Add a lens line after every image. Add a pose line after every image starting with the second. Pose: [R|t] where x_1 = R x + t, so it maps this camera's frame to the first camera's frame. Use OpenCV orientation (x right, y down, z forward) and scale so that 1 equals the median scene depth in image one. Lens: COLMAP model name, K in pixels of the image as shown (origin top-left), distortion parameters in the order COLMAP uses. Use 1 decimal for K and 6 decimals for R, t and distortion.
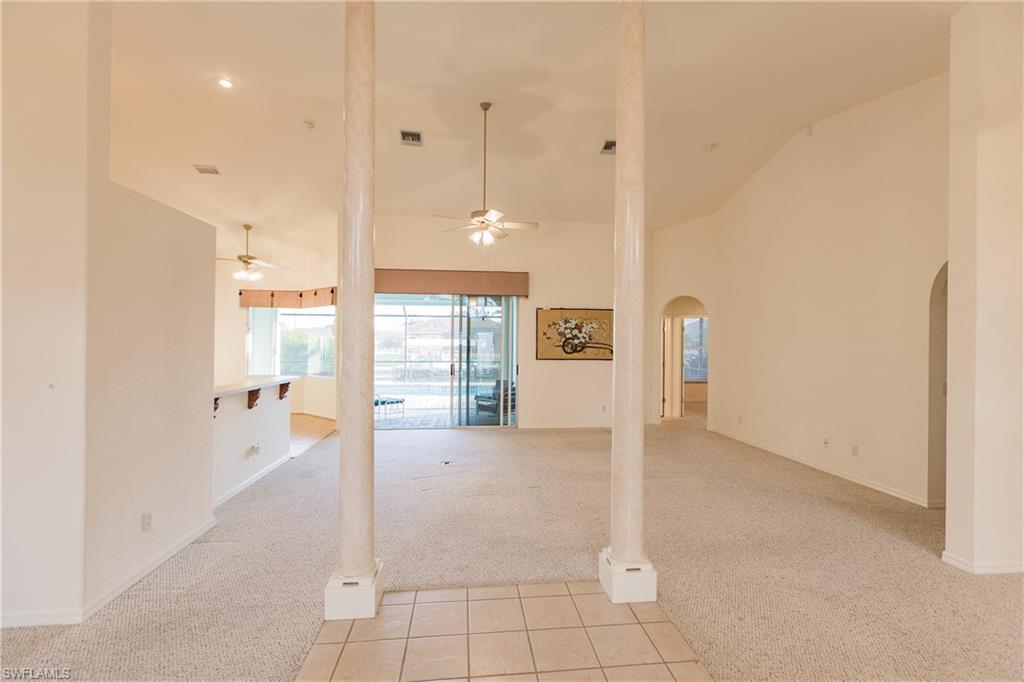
lens RADIAL K [[459.8, 0, 516.7], [0, 459.8, 343.5], [0, 0, 1]] dist [0.005110, -0.001579]
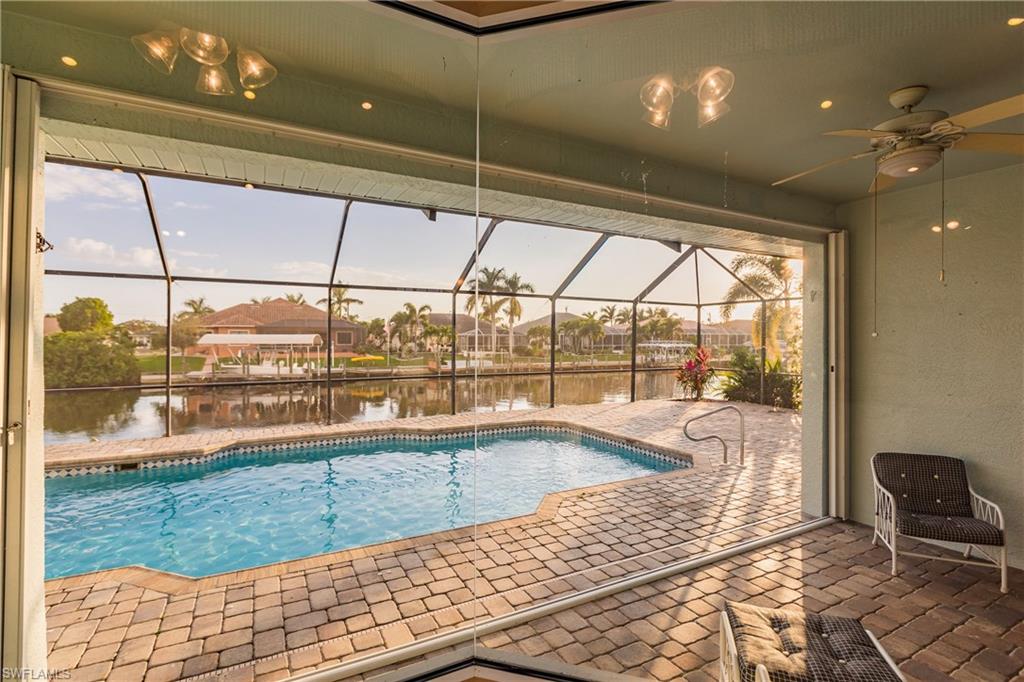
lens RADIAL K [[488.5, 0, 516.0], [0, 488.5, 339.5], [0, 0, 1]] dist [-0.004250, -0.001071]
pose [[0.928131, -0.004925, 0.372220, -0.564945], [0.004503, 0.999988, 0.002002, -0.009447], [-0.372226, -0.000182, 0.928142, 1.033310]]
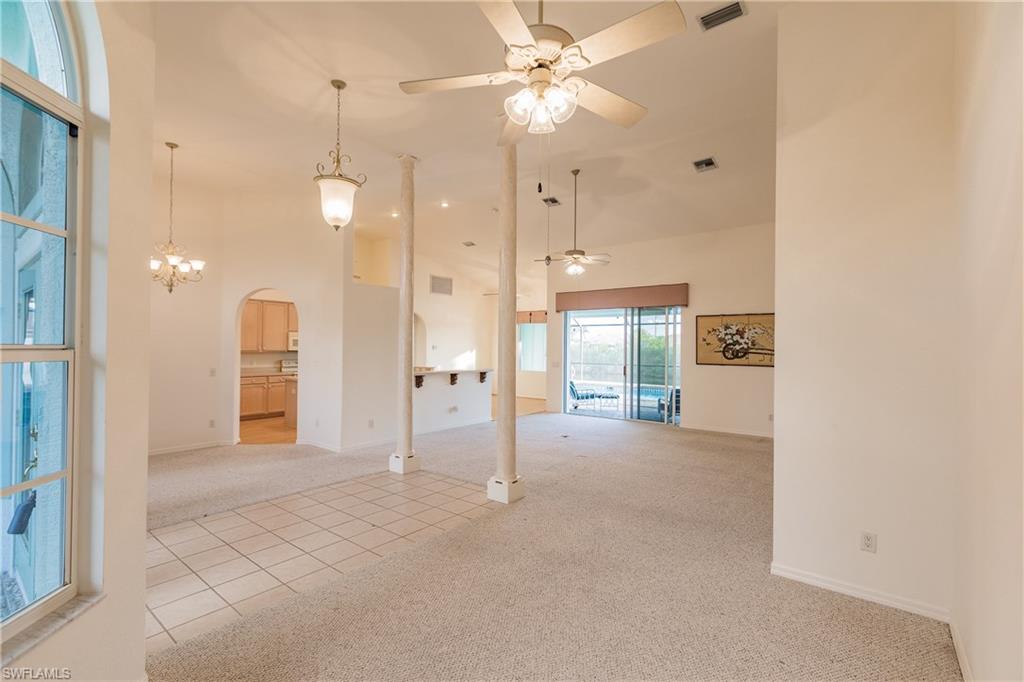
lens RADIAL K [[459.8, 0, 507.1], [0, 459.8, 340.0], [0, 0, 1]] dist [0.005110, -0.001579]
pose [[0.701794, -0.010142, -0.712308, 0.488756], [-0.005691, 0.999787, -0.019842, 0.002521], [0.712357, 0.017979, 0.701586, -0.052862]]
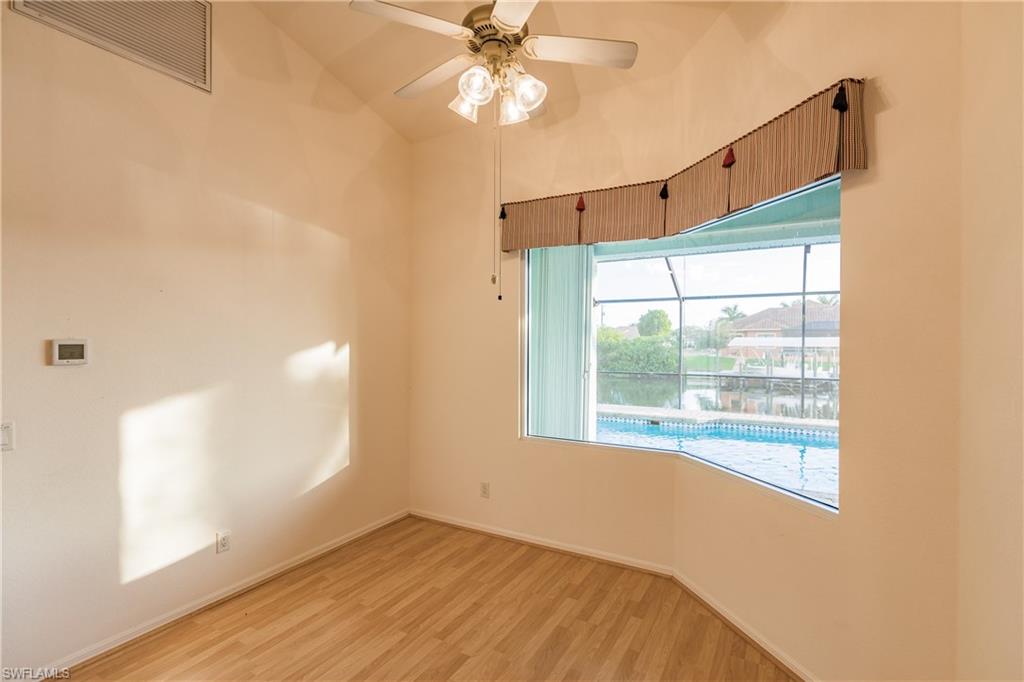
lens RADIAL K [[488.5, 0, 514.0], [0, 488.5, 342.0], [0, 0, 1]] dist [-0.004250, -0.001071]
pose [[0.810465, -0.001923, -0.585783, -0.412289], [0.000848, 0.999997, -0.002109, -0.006759], [0.585786, 0.001213, 0.810465, 0.778486]]
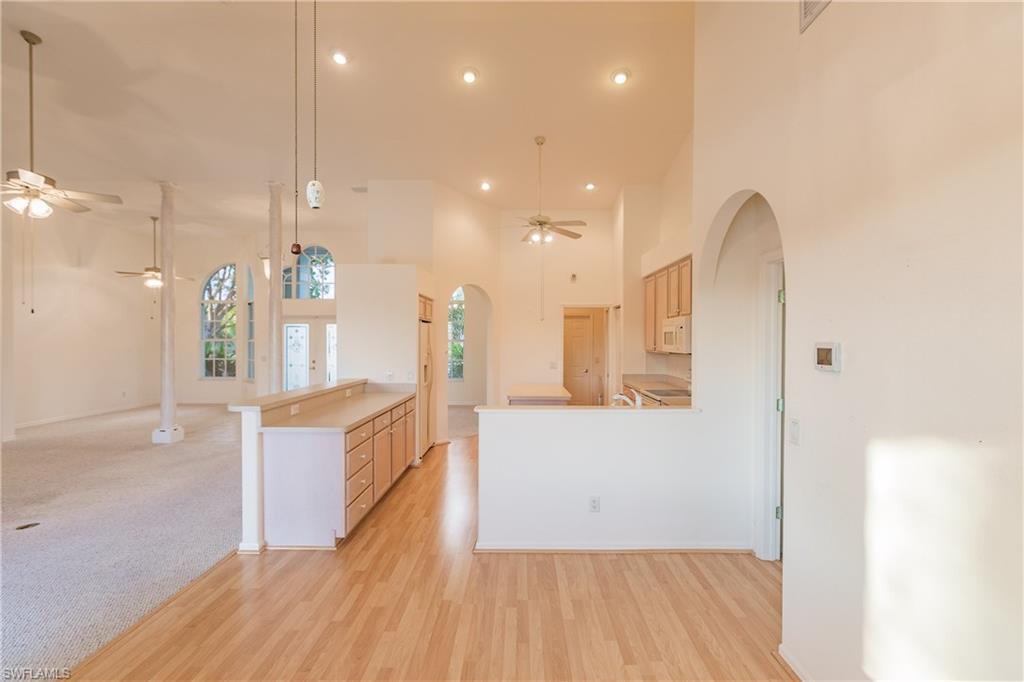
lens RADIAL K [[459.8, 0, 512.1], [0, 459.8, 343.4], [0, 0, 1]] dist [0.005110, -0.001579]
pose [[-0.991342, -0.010651, 0.130870, -0.639158], [-0.009064, 0.999878, 0.012719, -0.010541], [-0.130990, 0.011423, -0.991318, 1.106845]]
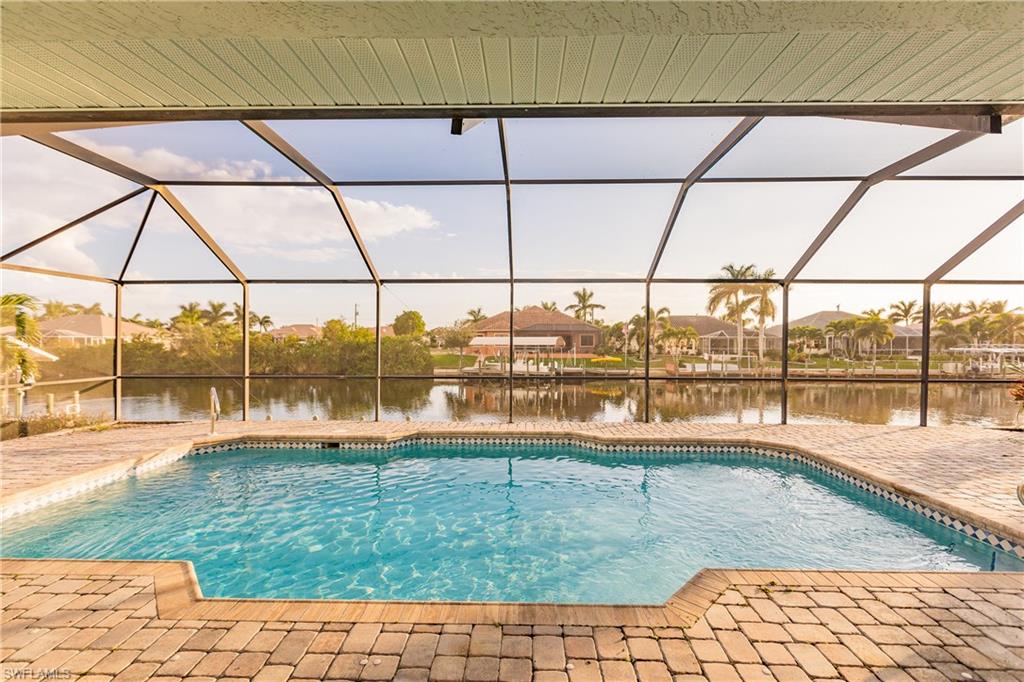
lens RADIAL K [[459.8, 0, 512.2], [0, 459.8, 341.3], [0, 0, 1]] dist [0.005110, -0.001579]
pose [[0.990770, -0.003178, -0.135515, -0.401771], [0.002787, 0.999991, -0.003074, 0.006826], [0.135523, 0.002668, 0.990771, 1.206787]]
